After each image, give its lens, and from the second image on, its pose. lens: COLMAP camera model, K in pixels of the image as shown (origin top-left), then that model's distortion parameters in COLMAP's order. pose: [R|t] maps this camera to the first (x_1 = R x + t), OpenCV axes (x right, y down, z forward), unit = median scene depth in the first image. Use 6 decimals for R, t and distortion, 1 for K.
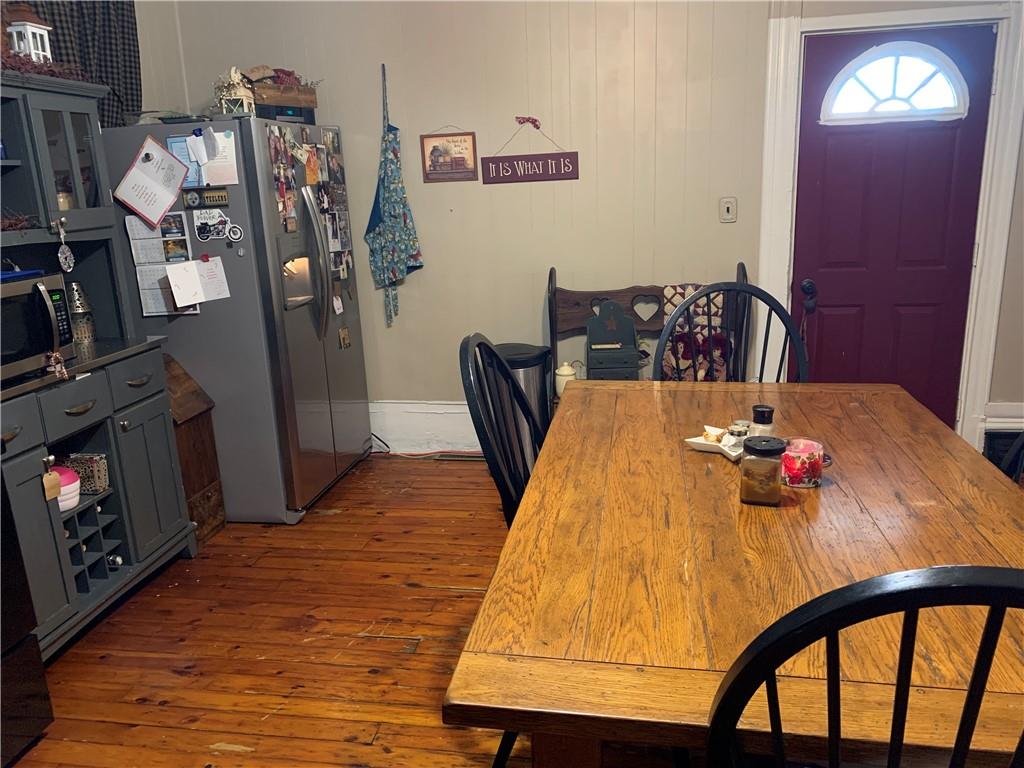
lens RADIAL K [[799.0, 0, 512.0], [0, 799.0, 384.0], [0, 0, 1]] dist [-0.004798, -0.000207]
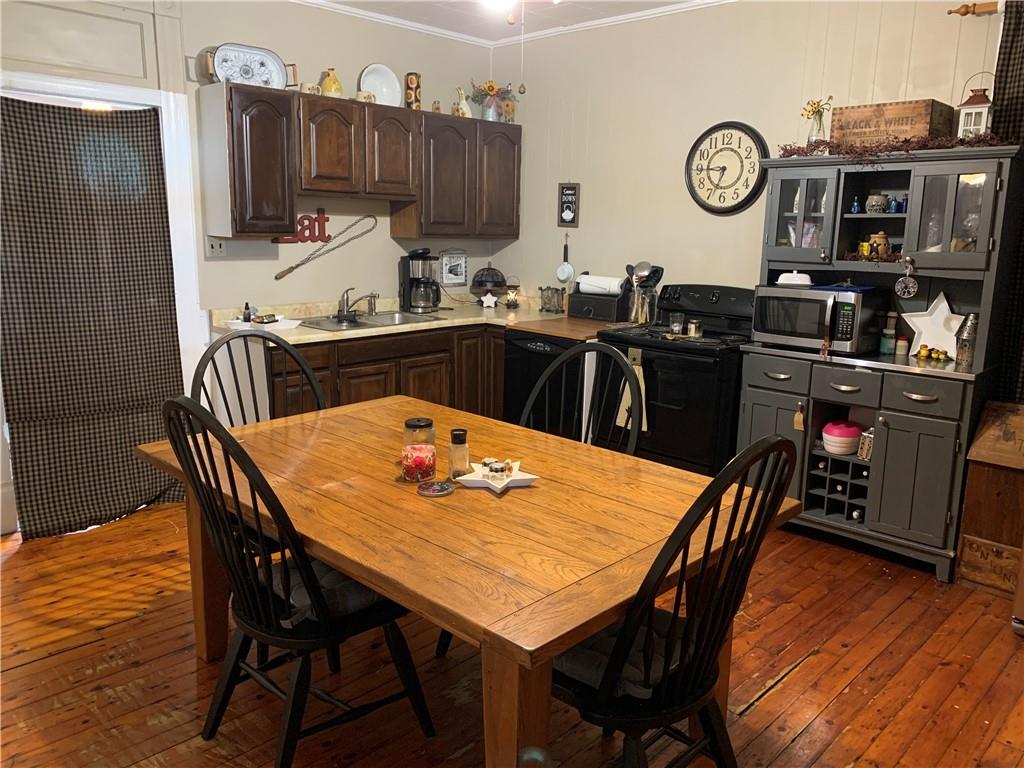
lens RADIAL K [[799.0, 0, 512.0], [0, 799.0, 384.0], [0, 0, 1]] dist [-0.004798, -0.000207]
pose [[-0.577877, 0.189962, -0.793708, 0.886213], [-0.198329, 0.910693, 0.362359, -0.359199], [0.791659, 0.366815, -0.488594, 1.186343]]
